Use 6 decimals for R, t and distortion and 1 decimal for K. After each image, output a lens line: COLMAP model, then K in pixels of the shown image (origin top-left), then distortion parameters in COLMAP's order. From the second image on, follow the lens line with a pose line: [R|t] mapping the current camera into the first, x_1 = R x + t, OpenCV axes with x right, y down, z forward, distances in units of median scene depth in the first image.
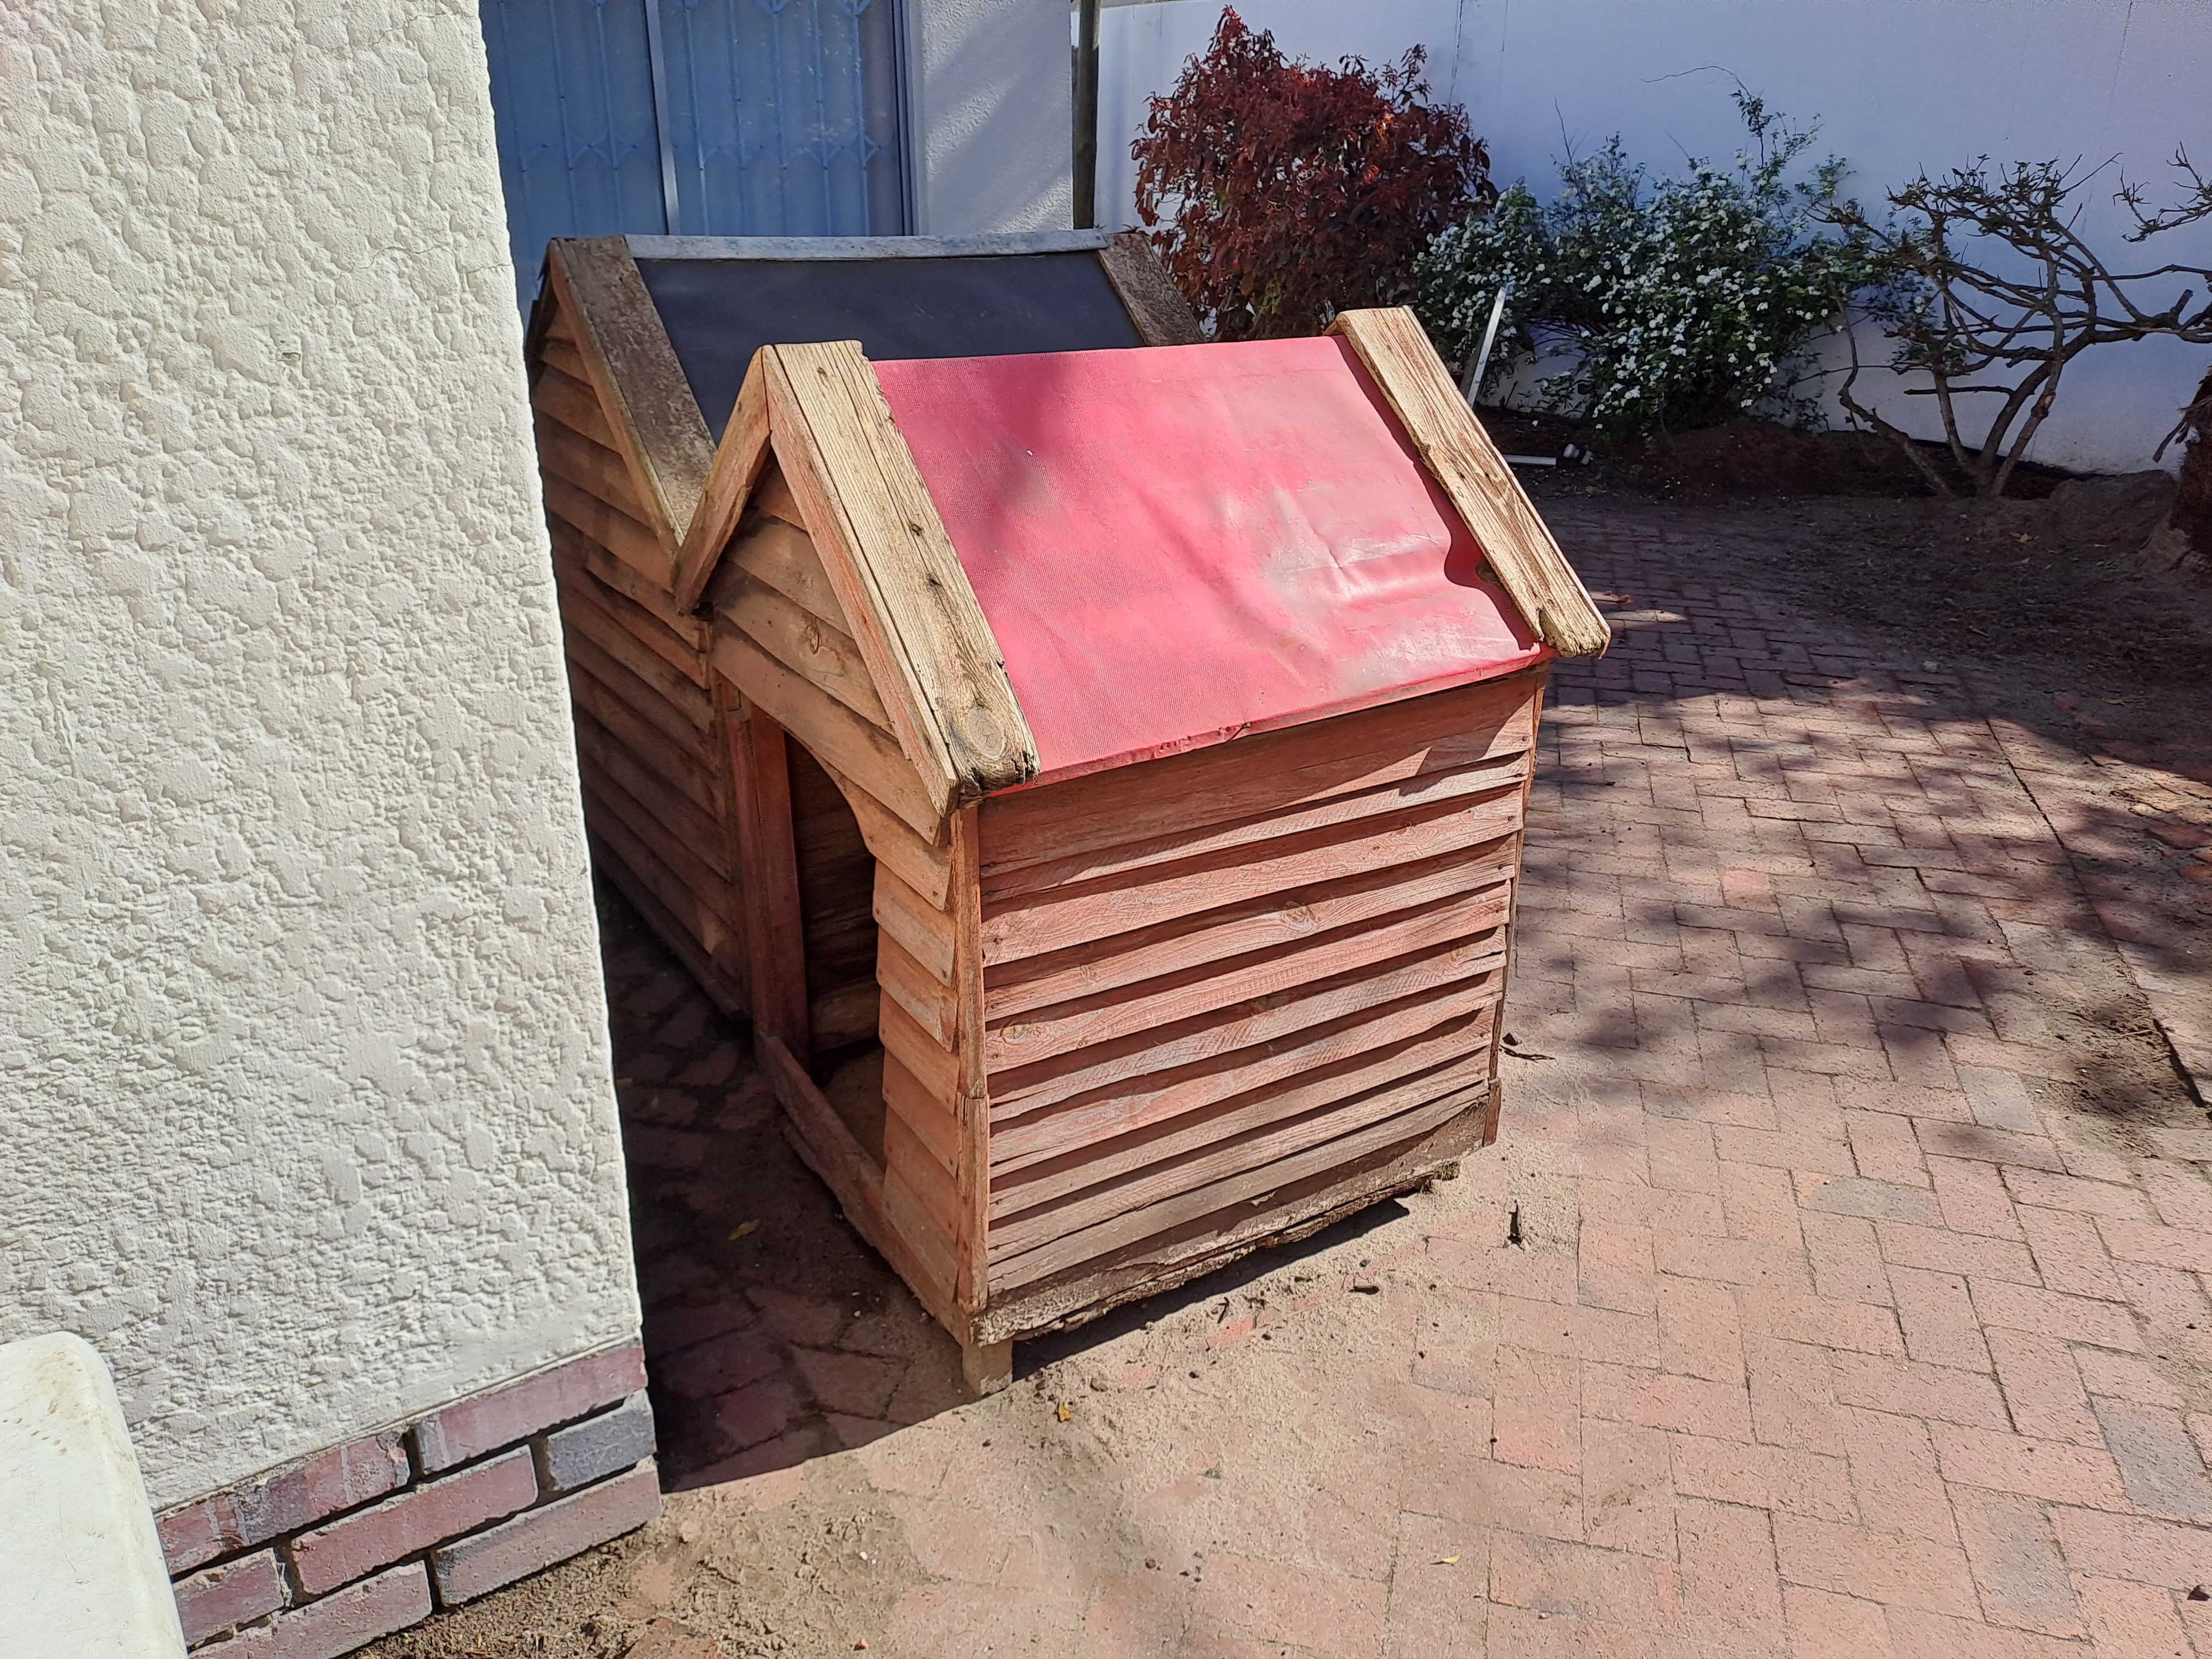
lens RADIAL K [[1644.6, 0, 1108.1], [0, 1644.6, 831.1], [0, 0, 1]] dist [0.016984, -0.031104]
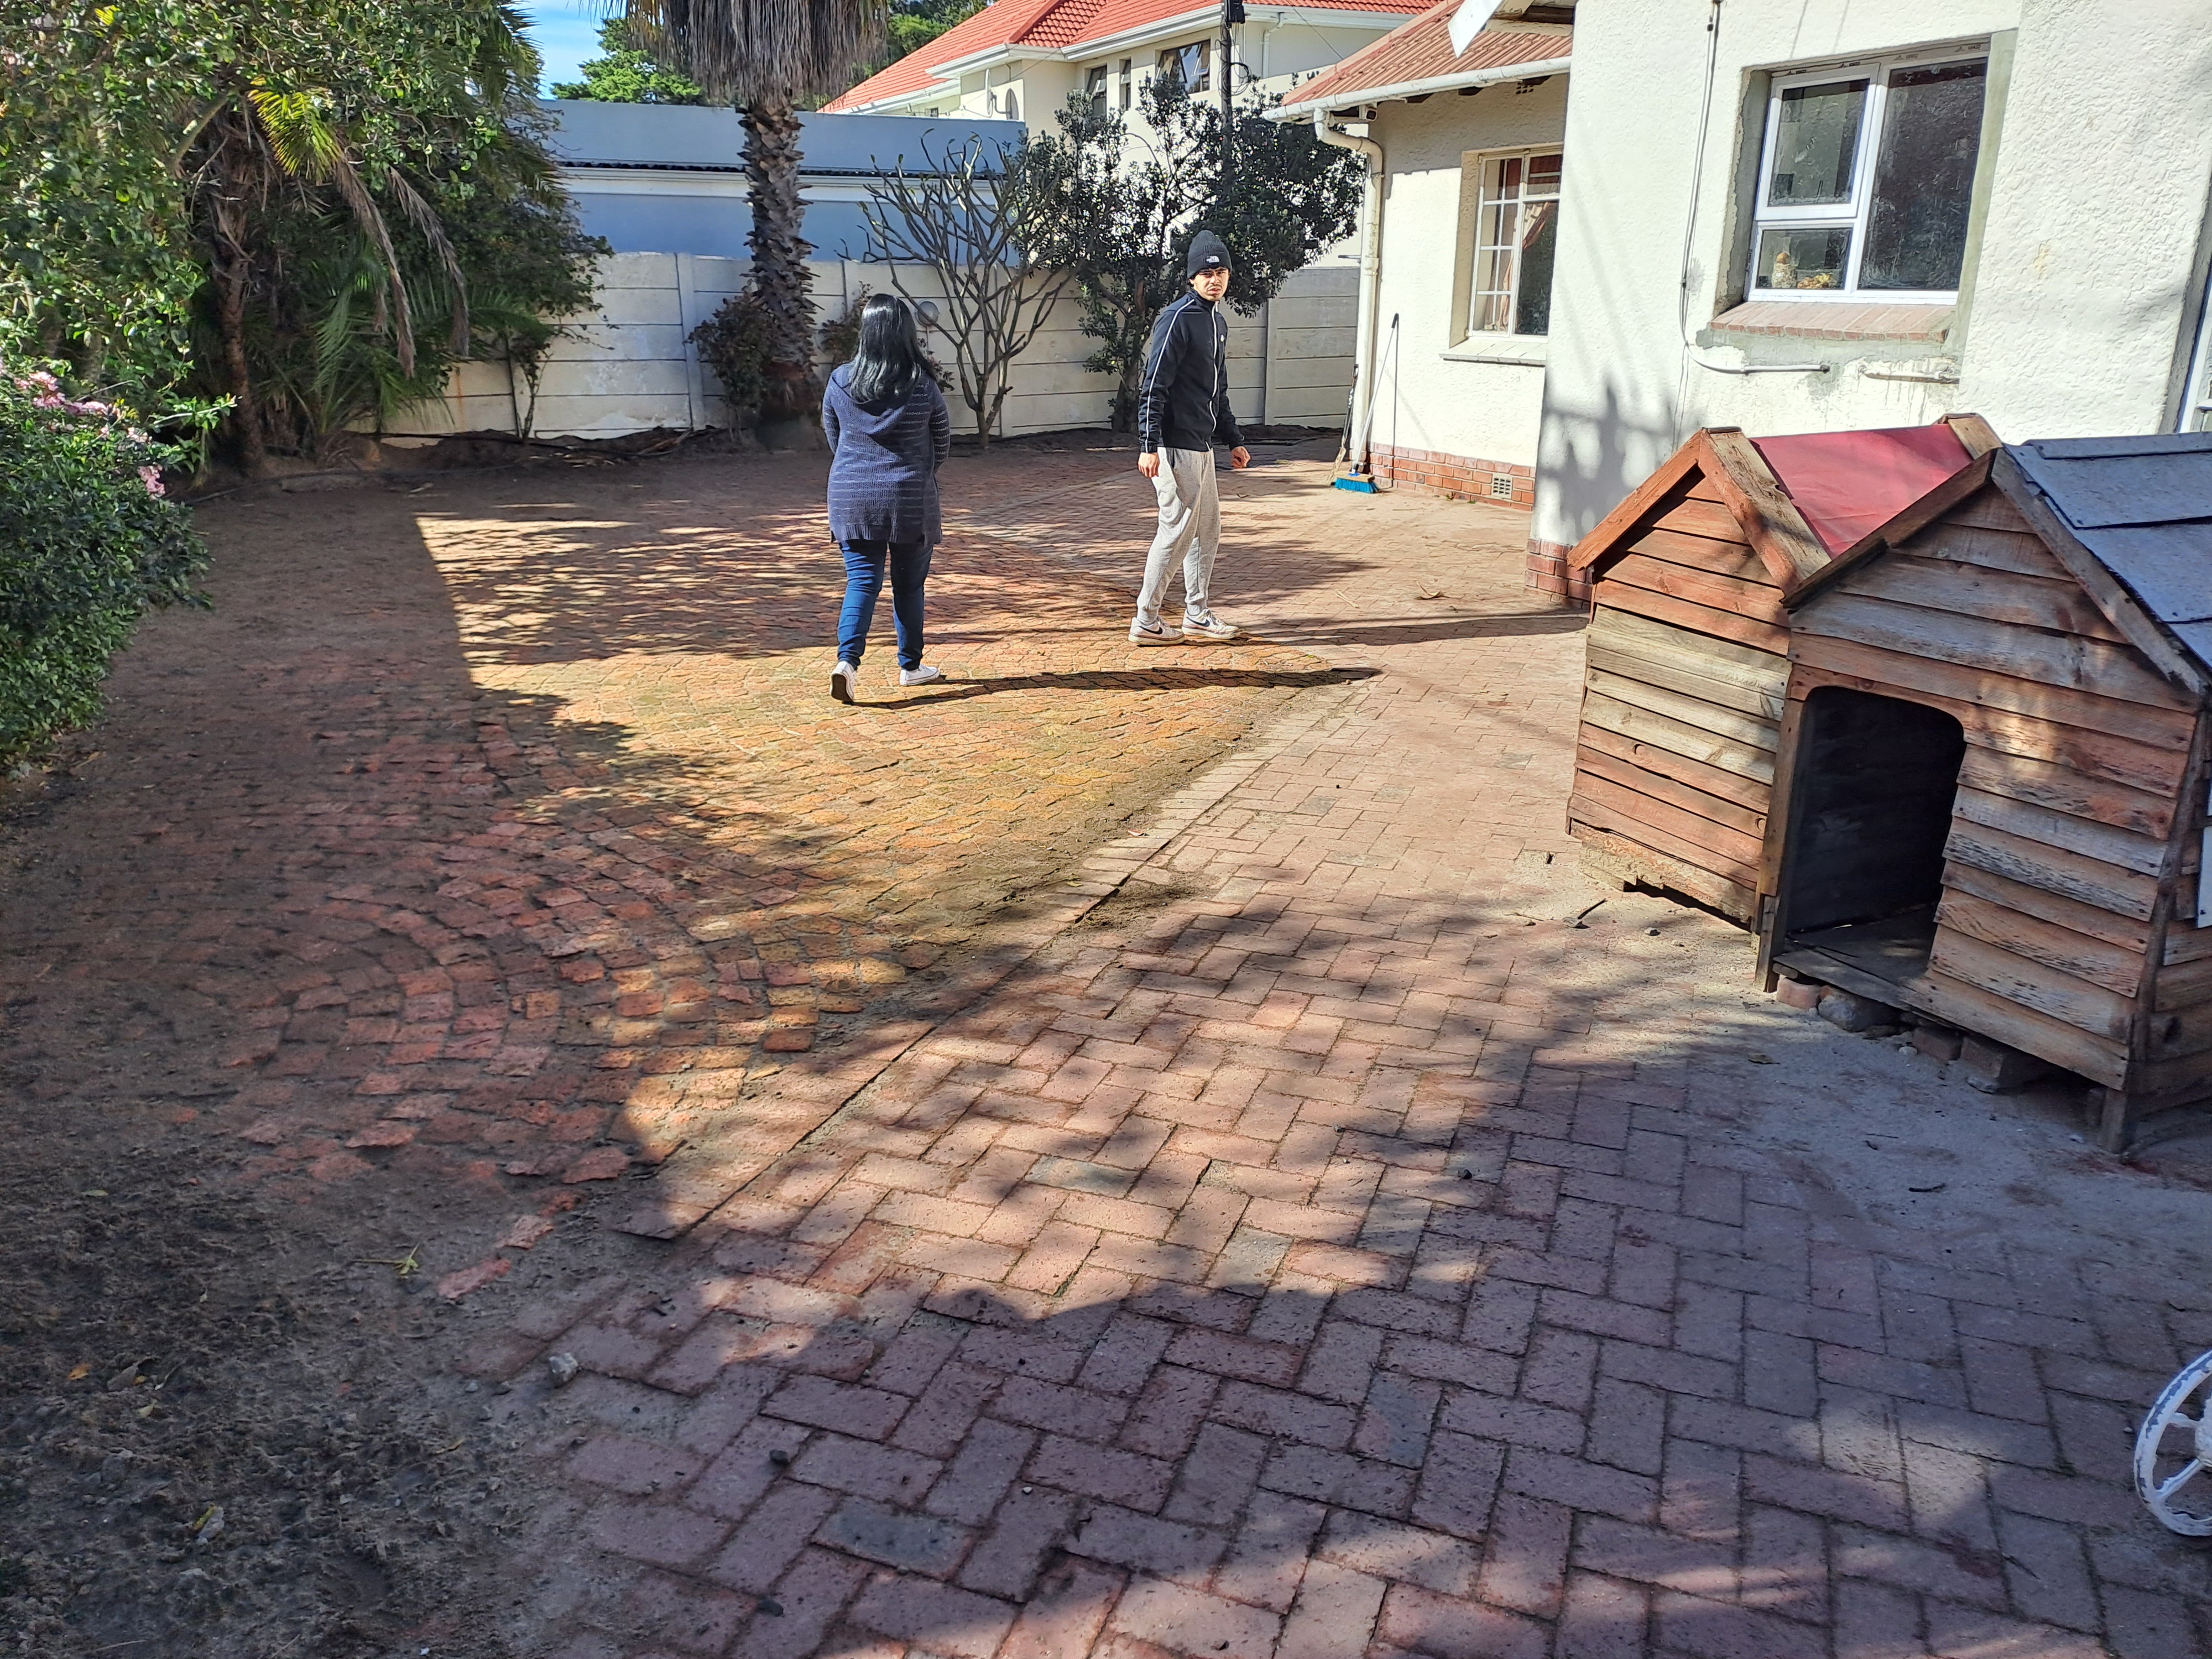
lens RADIAL K [[1644.6, 0, 1103.7], [0, 1644.6, 831.5], [0, 0, 1]] dist [0.016984, -0.031104]
pose [[-0.991390, -0.050405, 0.120852, 0.366320], [0.044456, 0.738553, 0.672728, -0.779146], [-0.123164, 0.672309, -0.729953, 1.686154]]
